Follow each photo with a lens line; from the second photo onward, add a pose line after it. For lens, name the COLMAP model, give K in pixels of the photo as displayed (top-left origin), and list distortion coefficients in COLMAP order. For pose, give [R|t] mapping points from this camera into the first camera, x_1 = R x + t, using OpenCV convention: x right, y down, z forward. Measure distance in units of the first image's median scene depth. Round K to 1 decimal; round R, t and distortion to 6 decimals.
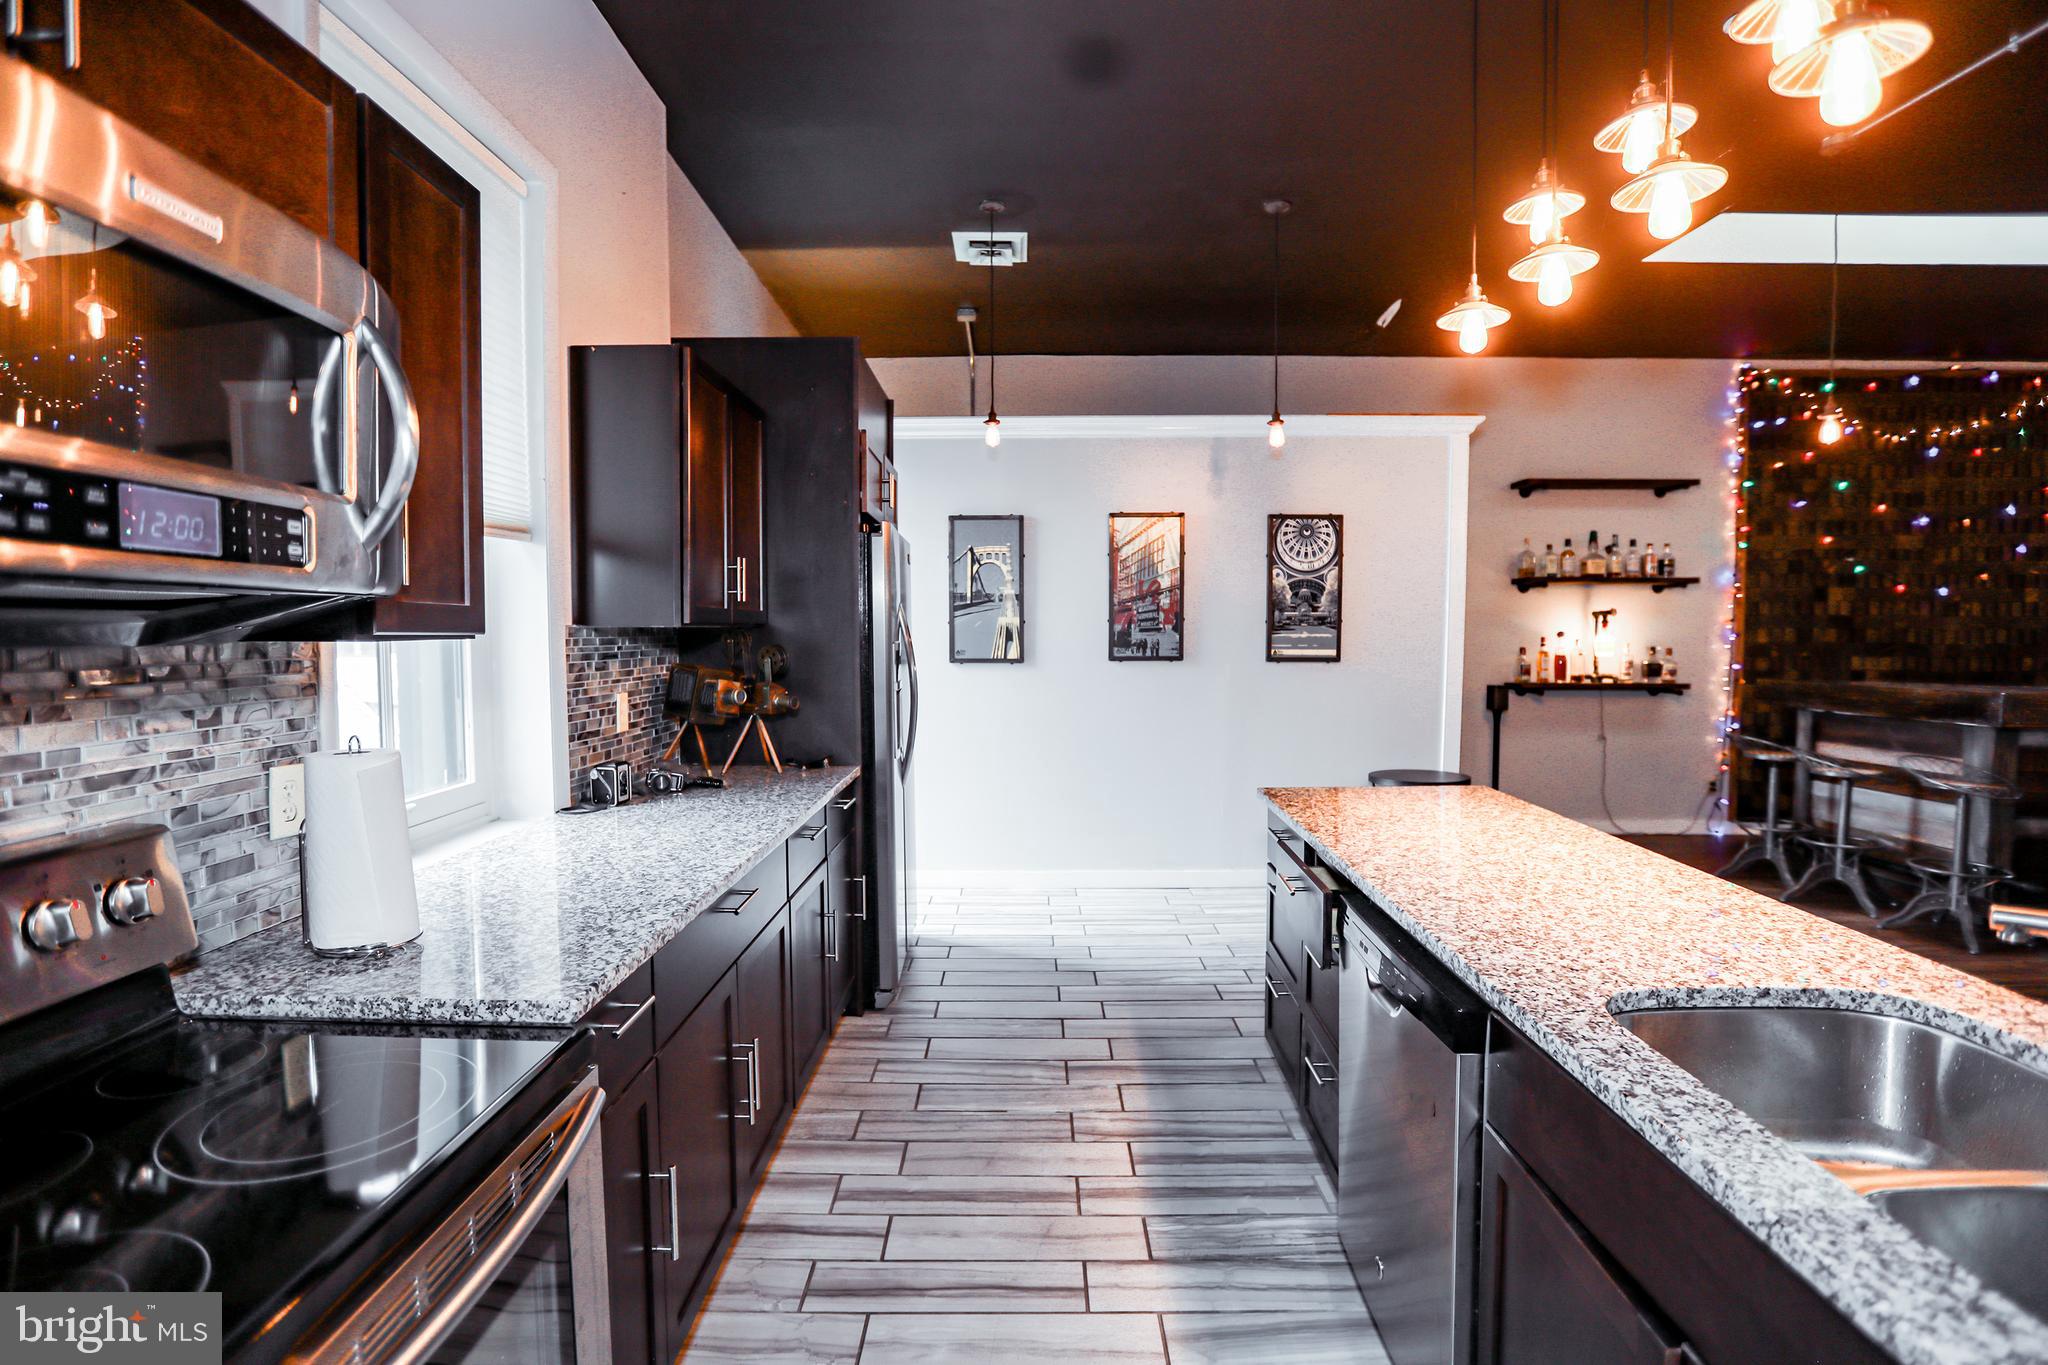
lens RADIAL K [[929.4, 0, 1020.0], [0, 929.4, 683.7], [0, 0, 1]] dist [-0.051813, 0.015931]
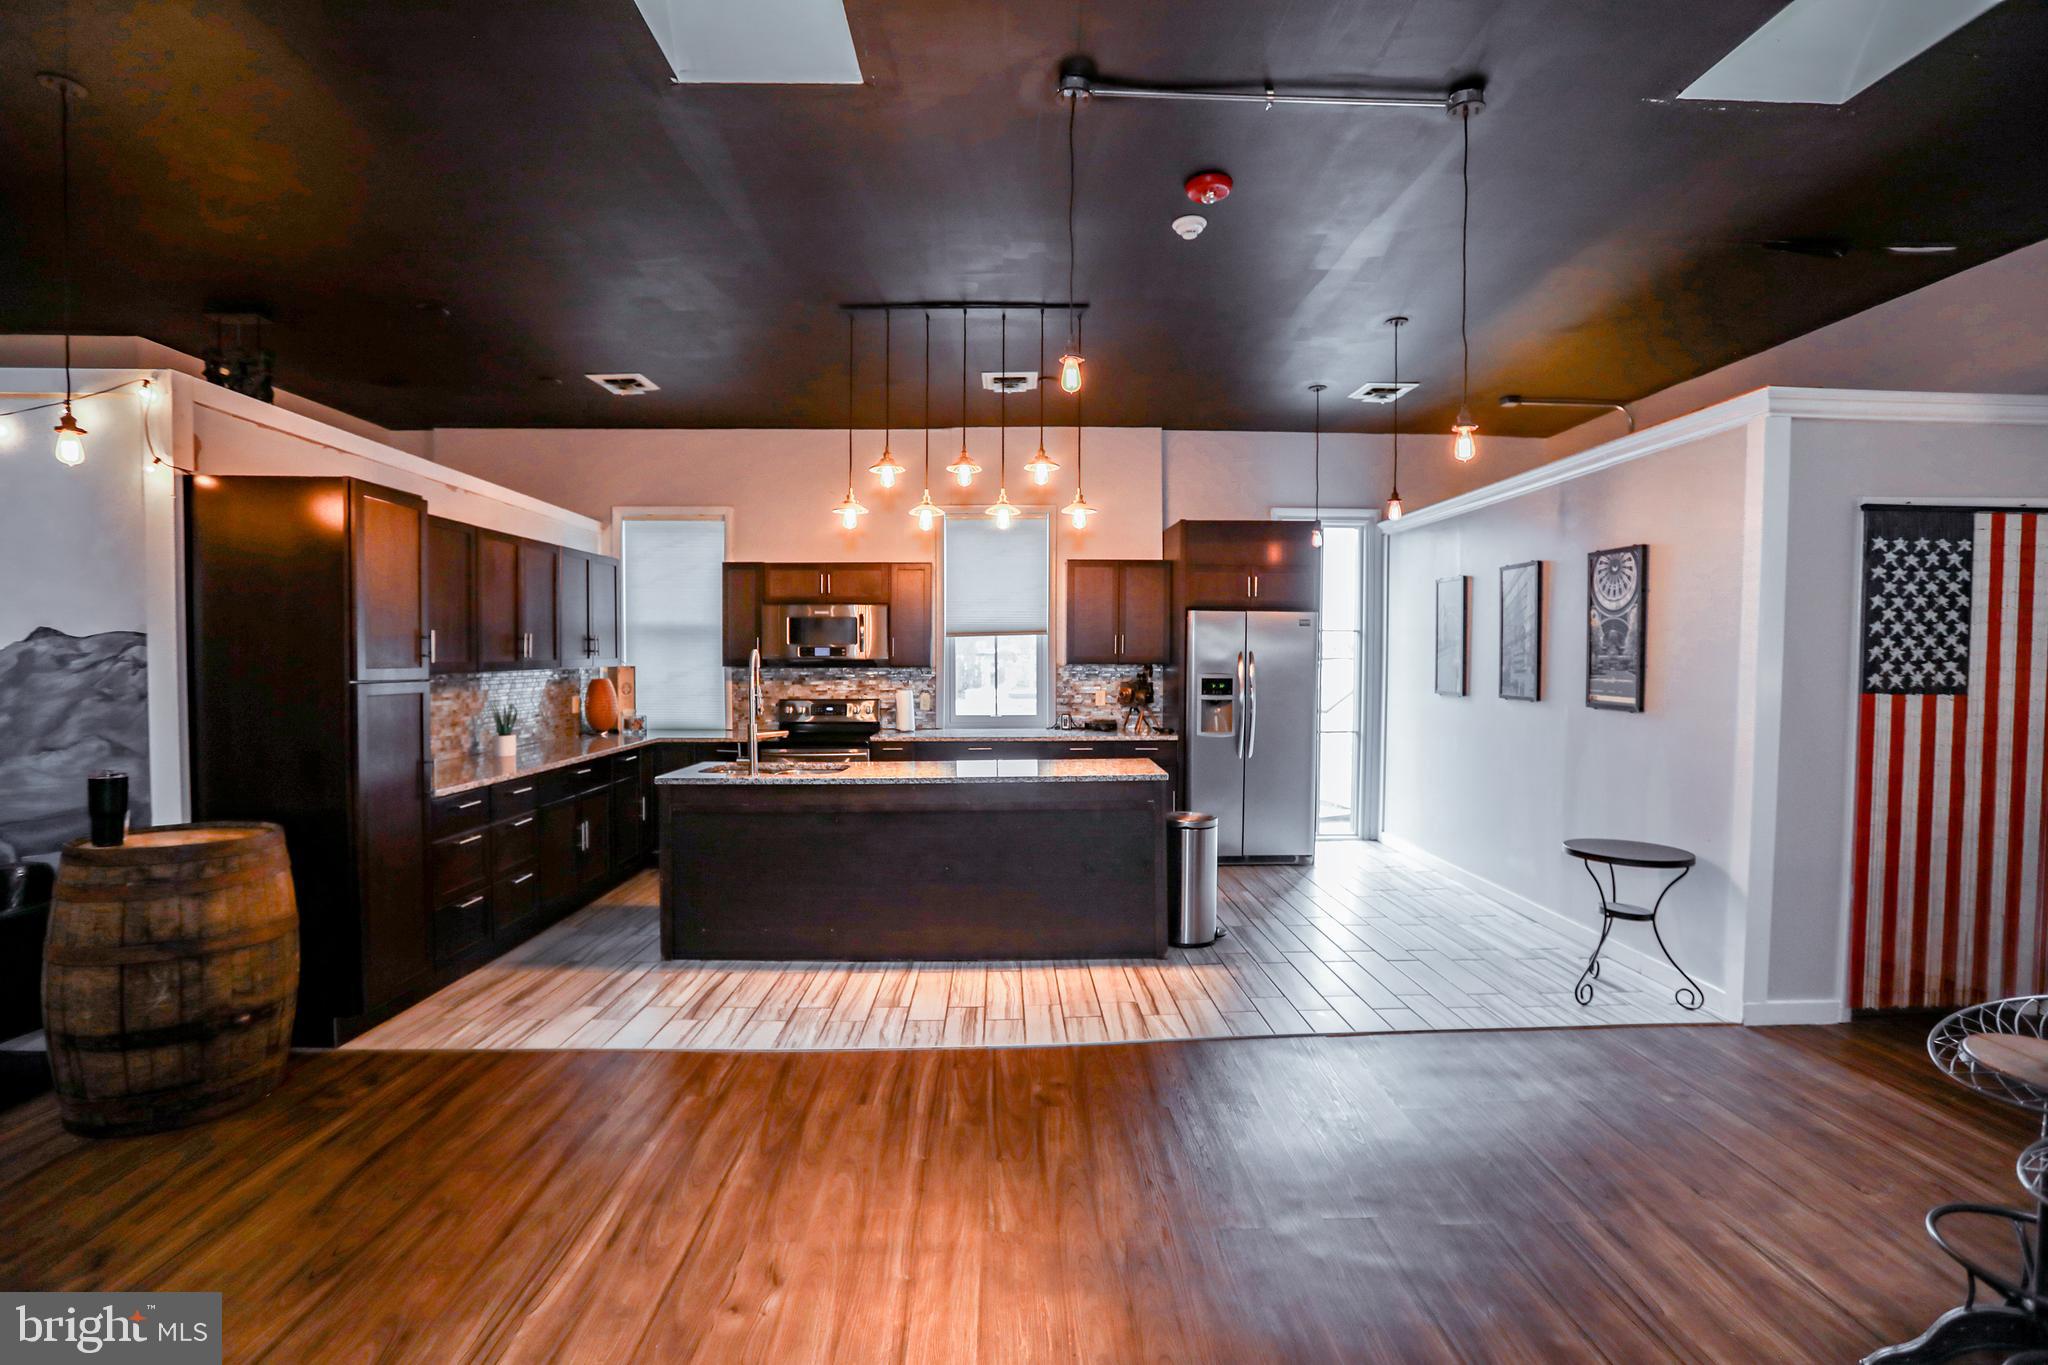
lens RADIAL K [[929.4, 0, 1020.0], [0, 929.4, 683.7], [0, 0, 1]] dist [-0.051813, 0.015931]
pose [[0.028853, 0.033850, -0.999010, 1.191242], [-0.053476, 0.998047, 0.032273, -0.047054], [0.998152, 0.052492, 0.030607, 0.388507]]
